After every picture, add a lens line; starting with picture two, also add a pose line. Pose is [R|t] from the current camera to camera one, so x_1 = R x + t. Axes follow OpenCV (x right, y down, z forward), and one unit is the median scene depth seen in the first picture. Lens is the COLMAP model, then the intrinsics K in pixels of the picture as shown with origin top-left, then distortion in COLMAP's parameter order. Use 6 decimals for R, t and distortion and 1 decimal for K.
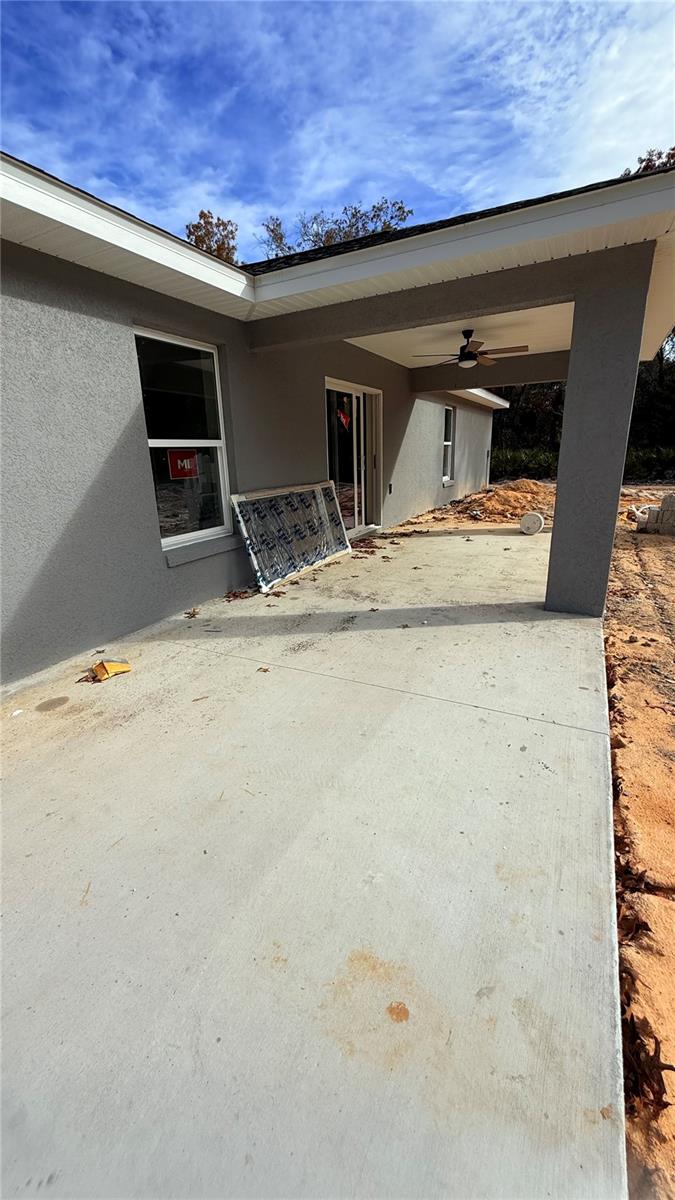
lens RADIAL K [[476.2, 0, 336.4], [0, 476.2, 599.9], [0, 0, 1]] dist [-0.000713, 0.000213]
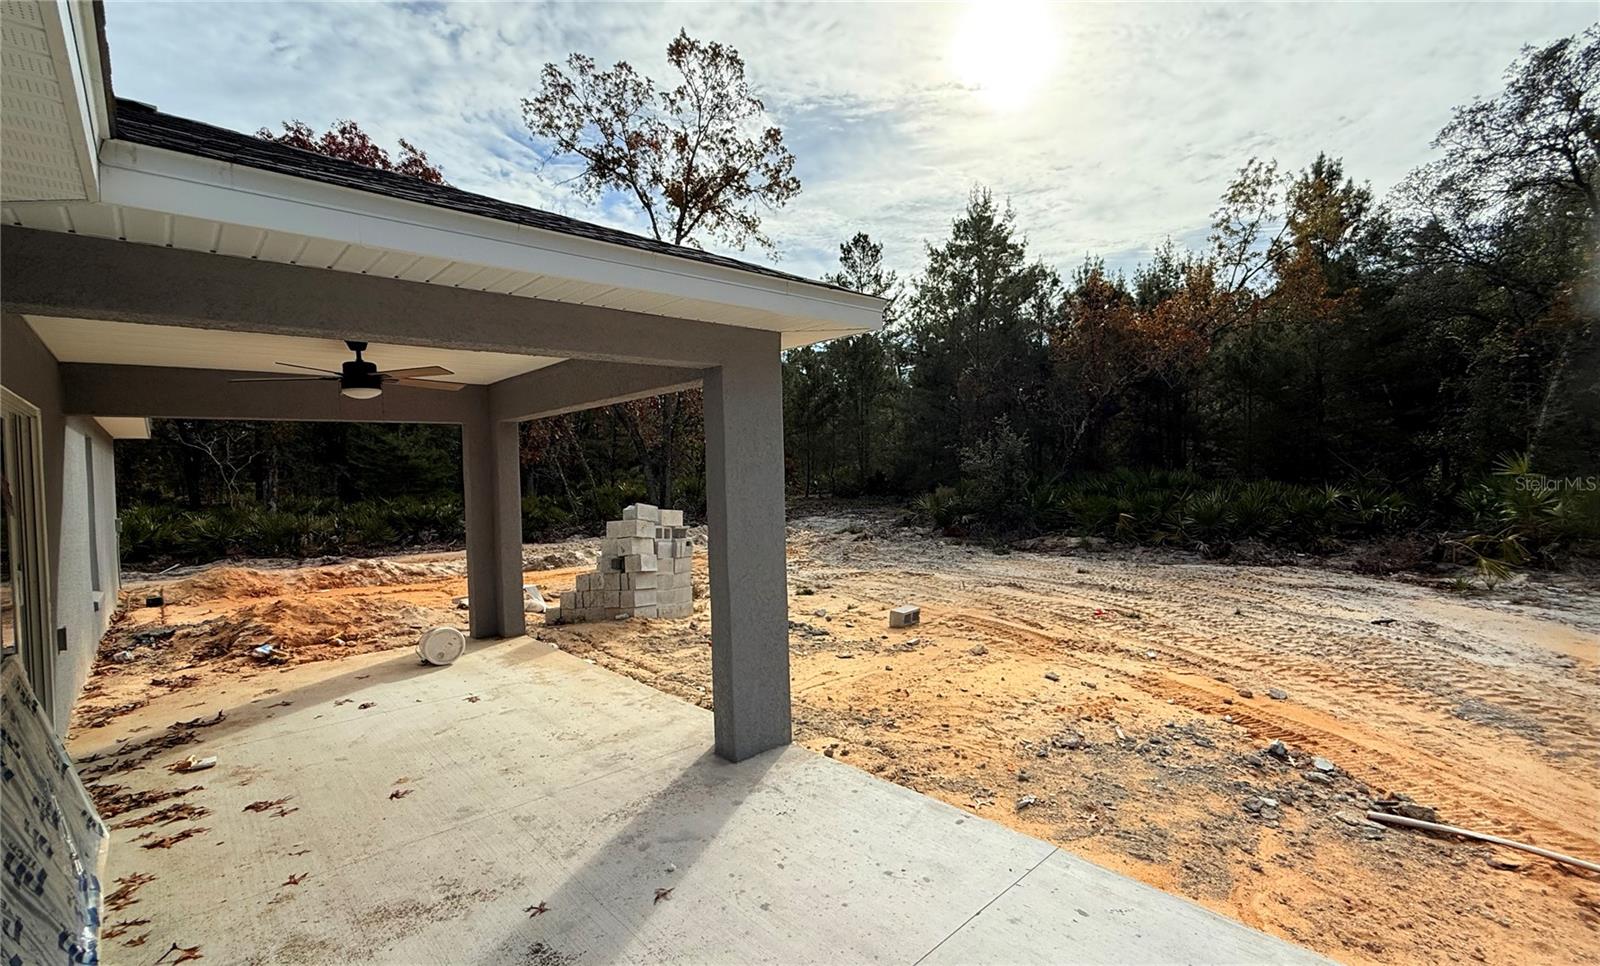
lens RADIAL K [[687.4, 0, 850.2], [0, 687.4, 482.1], [0, 0, 1]] dist [-0.002918, -0.000029]
pose [[0.301458, 0.002495, 0.953476, -0.444216], [0.300691, 0.948719, -0.097552, -0.206058], [-0.904825, 0.316110, 0.285248, 0.405212]]
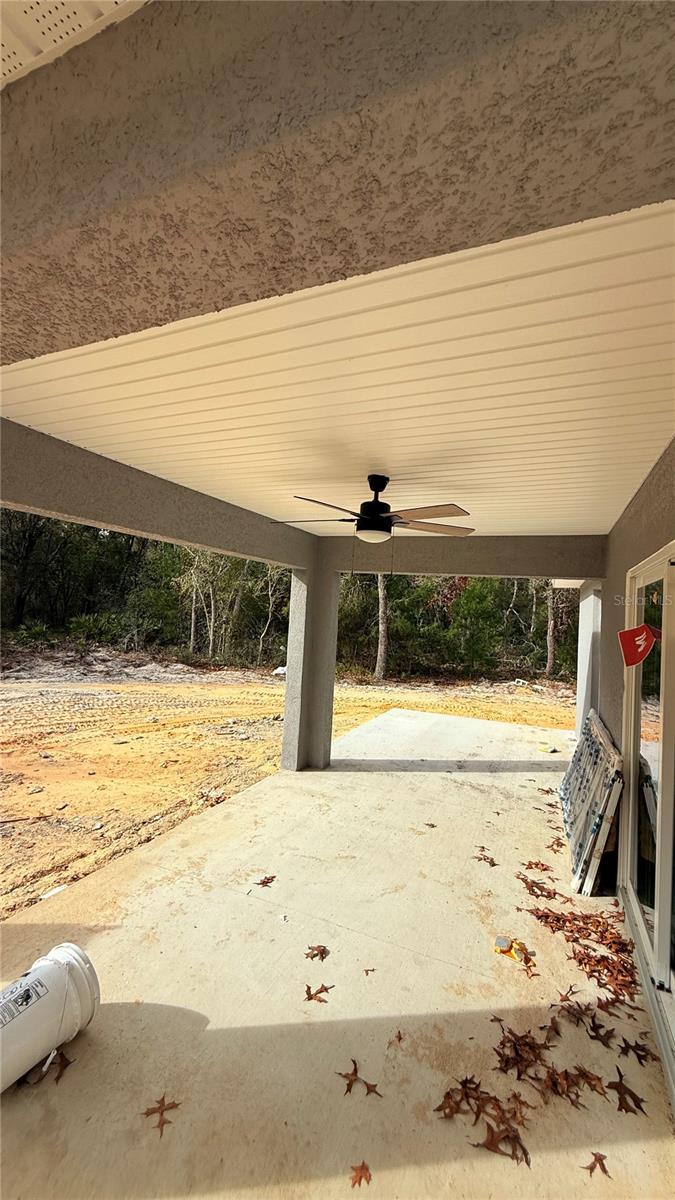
lens RADIAL K [[475.7, 0, 339.6], [0, 475.7, 597.9], [0, 0, 1]] dist [-0.000813, -0.000177]
pose [[-0.997597, -0.026180, -0.064150, 0.483781], [-0.042432, 0.962777, 0.266946, -0.798503], [0.054774, 0.269026, -0.961574, 2.116064]]
